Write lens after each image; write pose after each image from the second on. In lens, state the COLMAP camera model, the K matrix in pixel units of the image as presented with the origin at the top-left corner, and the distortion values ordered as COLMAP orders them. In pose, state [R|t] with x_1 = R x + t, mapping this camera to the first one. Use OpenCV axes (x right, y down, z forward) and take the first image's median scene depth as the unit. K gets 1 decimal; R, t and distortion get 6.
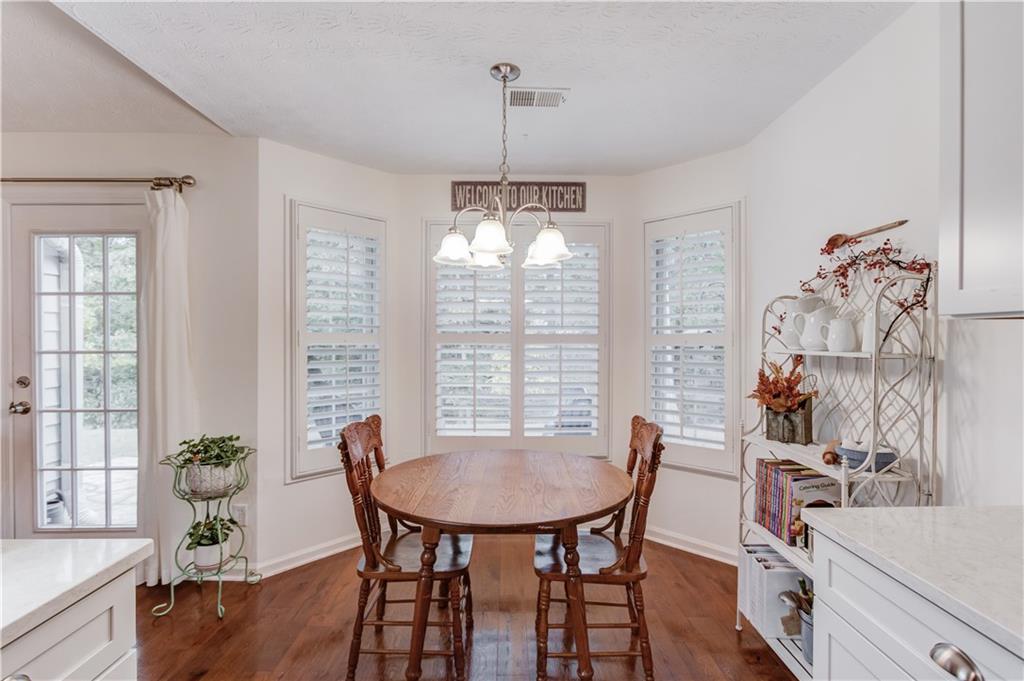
lens RADIAL K [[492.6, 0, 512.0], [0, 492.6, 340.5], [0, 0, 1]] dist [0.000650, 0.000458]
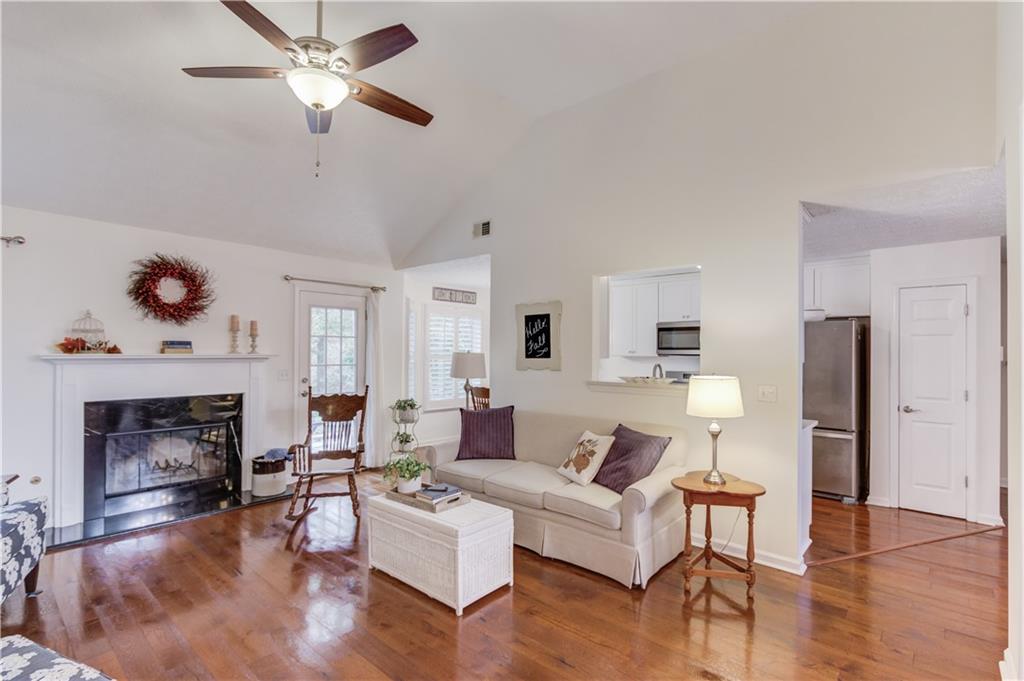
lens RADIAL K [[492.6, 0, 512.0], [0, 492.6, 340.5], [0, 0, 1]] dist [0.000650, 0.000458]
pose [[0.674819, 0.025401, 0.737546, -1.605633], [-0.005531, 0.999553, -0.029364, -0.021395], [-0.737962, 0.015736, 0.674658, -0.790713]]
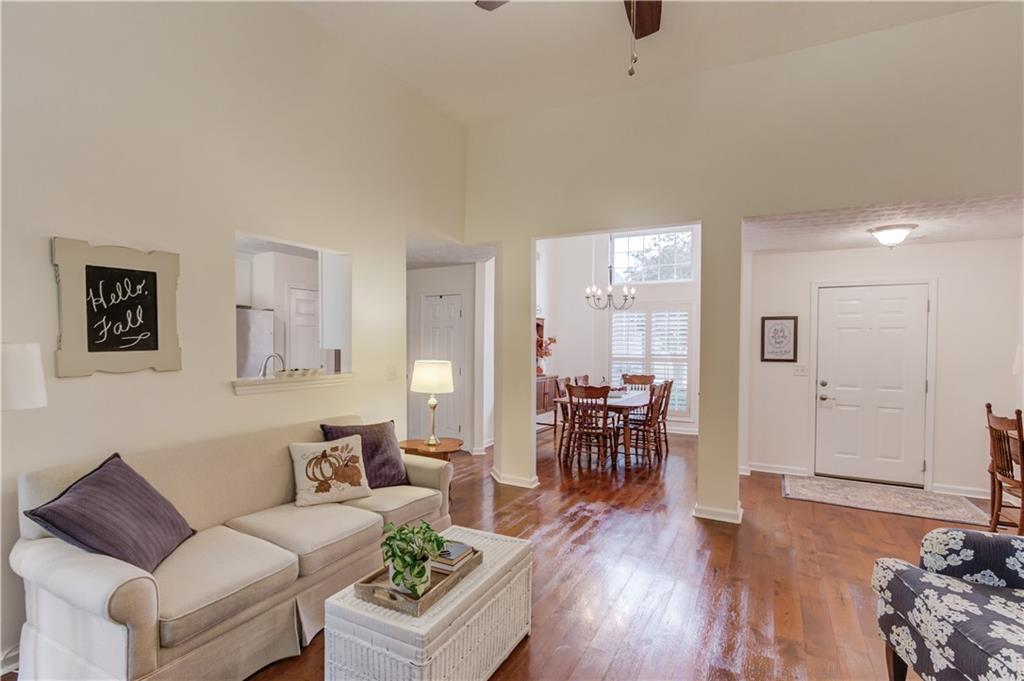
lens RADIAL K [[486.2, 0, 512.0], [0, 486.2, 340.5], [0, 0, 1]] dist [-0.012218, -0.000181]
pose [[-0.875534, -0.001087, 0.483155, -1.377975], [-0.002334, 0.999995, -0.001980, -0.029061], [-0.483150, -0.002862, -0.875533, 0.492036]]
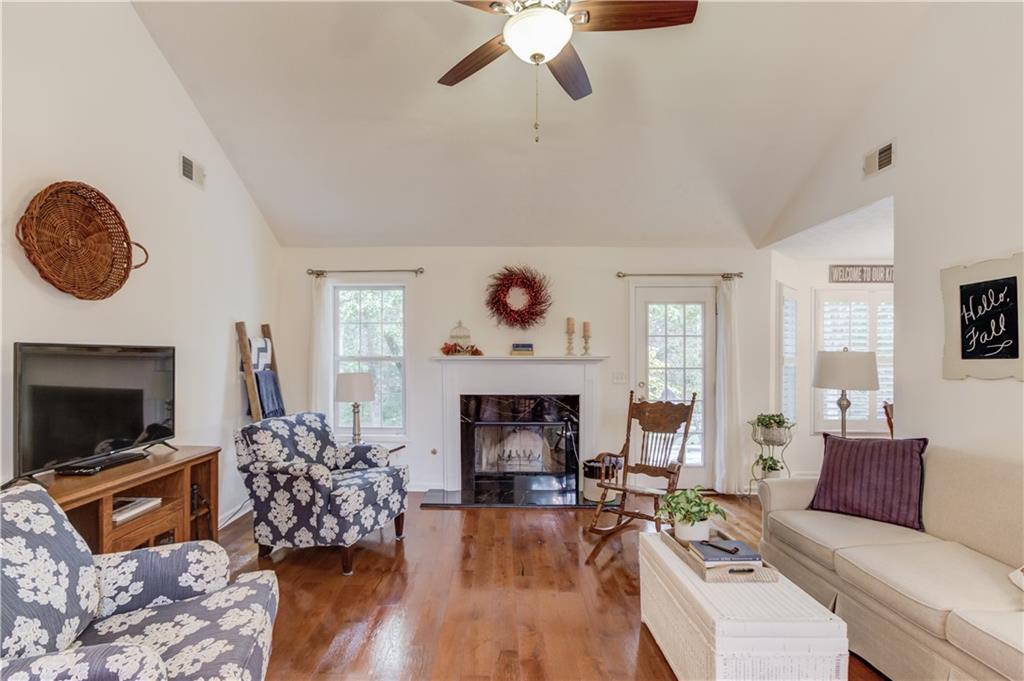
lens RADIAL K [[496.8, 0, 489.0], [0, 496.8, 355.1], [0, 0, 1]] dist [0.000755, 0.000844]
pose [[0.999689, 0.004700, -0.024495, -1.285508], [-0.004884, 0.999960, -0.007468, -0.008832], [0.024459, 0.007585, 0.999672, -0.704592]]
